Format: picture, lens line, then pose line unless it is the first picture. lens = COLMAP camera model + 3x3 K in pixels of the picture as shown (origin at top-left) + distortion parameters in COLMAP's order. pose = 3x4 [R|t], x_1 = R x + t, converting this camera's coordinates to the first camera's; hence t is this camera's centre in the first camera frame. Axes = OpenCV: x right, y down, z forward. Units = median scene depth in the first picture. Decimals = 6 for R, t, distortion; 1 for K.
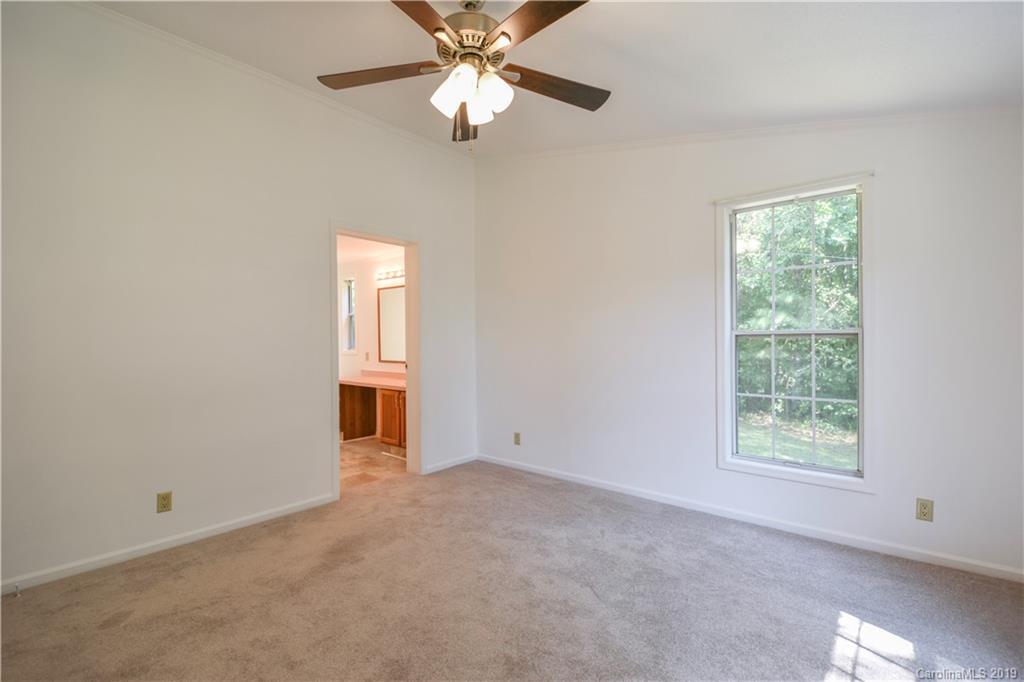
lens RADIAL K [[448.9, 0, 512.0], [0, 448.9, 341.0], [0, 0, 1]] dist [0.018218, -0.023321]
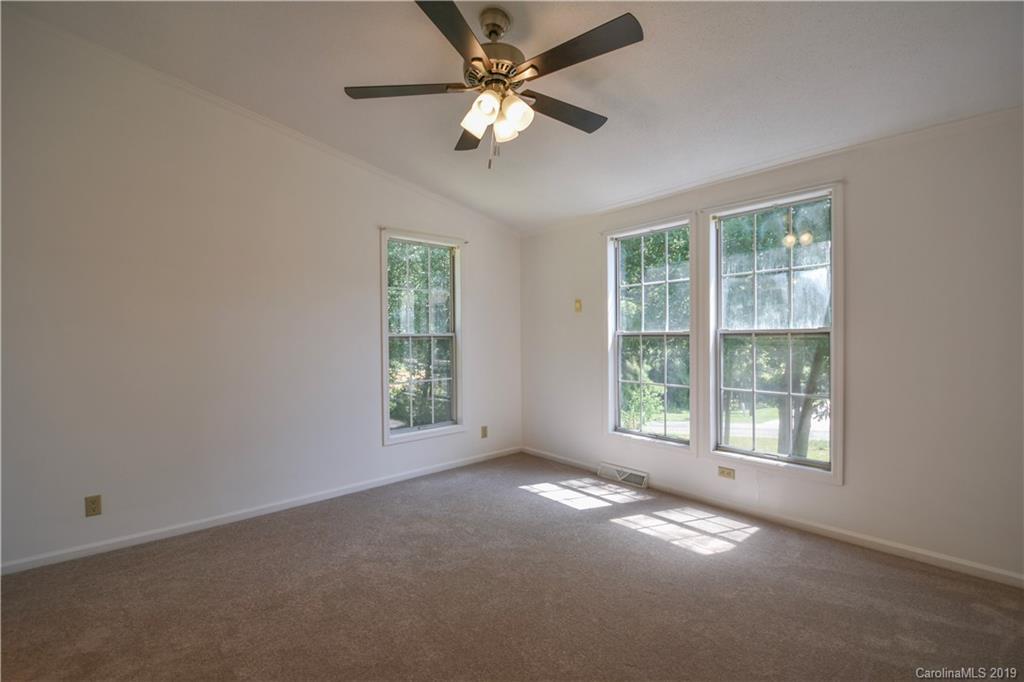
lens RADIAL K [[448.9, 0, 512.0], [0, 448.9, 341.0], [0, 0, 1]] dist [0.018218, -0.023321]
pose [[0.170771, -0.021808, 0.985069, -0.883873], [0.013913, 0.999709, 0.019720, -0.033478], [-0.985213, 0.010337, 0.171025, 0.564895]]
